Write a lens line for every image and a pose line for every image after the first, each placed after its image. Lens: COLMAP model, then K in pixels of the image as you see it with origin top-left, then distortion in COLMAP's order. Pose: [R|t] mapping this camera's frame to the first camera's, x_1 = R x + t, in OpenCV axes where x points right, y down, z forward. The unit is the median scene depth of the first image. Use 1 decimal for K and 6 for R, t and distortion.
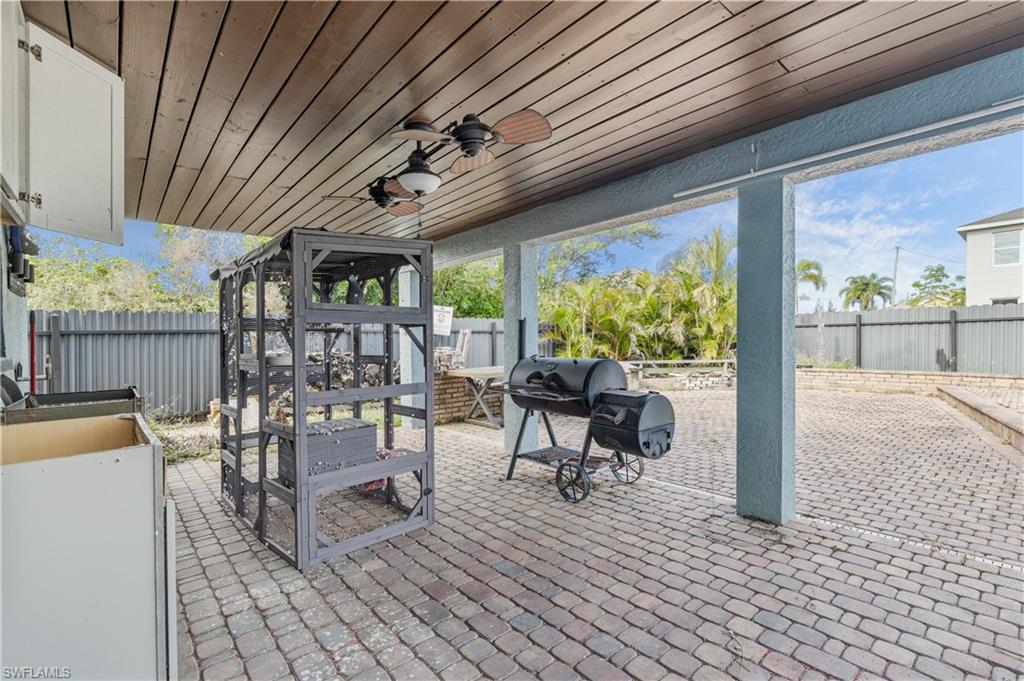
lens RADIAL K [[461.9, 0, 515.0], [0, 461.9, 342.3], [0, 0, 1]] dist [0.005136, 0.000502]
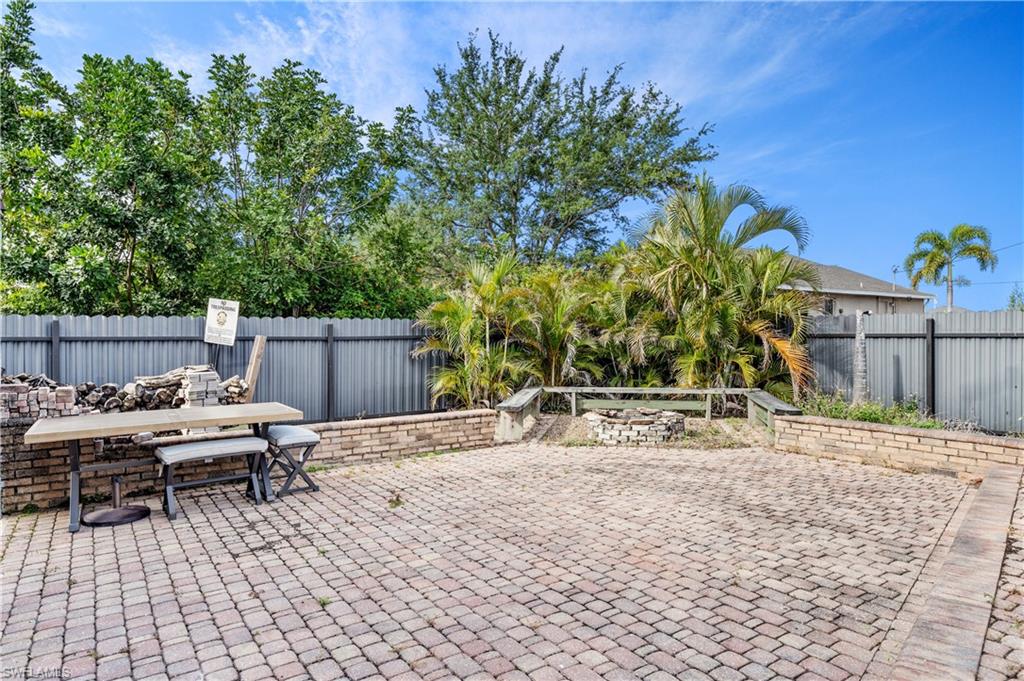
lens RADIAL K [[630.6, 0, 509.7], [0, 630.6, 337.8], [0, 0, 1]] dist [0.005049, 0.000677]
pose [[0.994778, 0.014289, -0.101059, 0.303545], [-0.014467, 0.999895, -0.001028, -0.028020], [0.101034, 0.002484, 0.994880, 0.163670]]
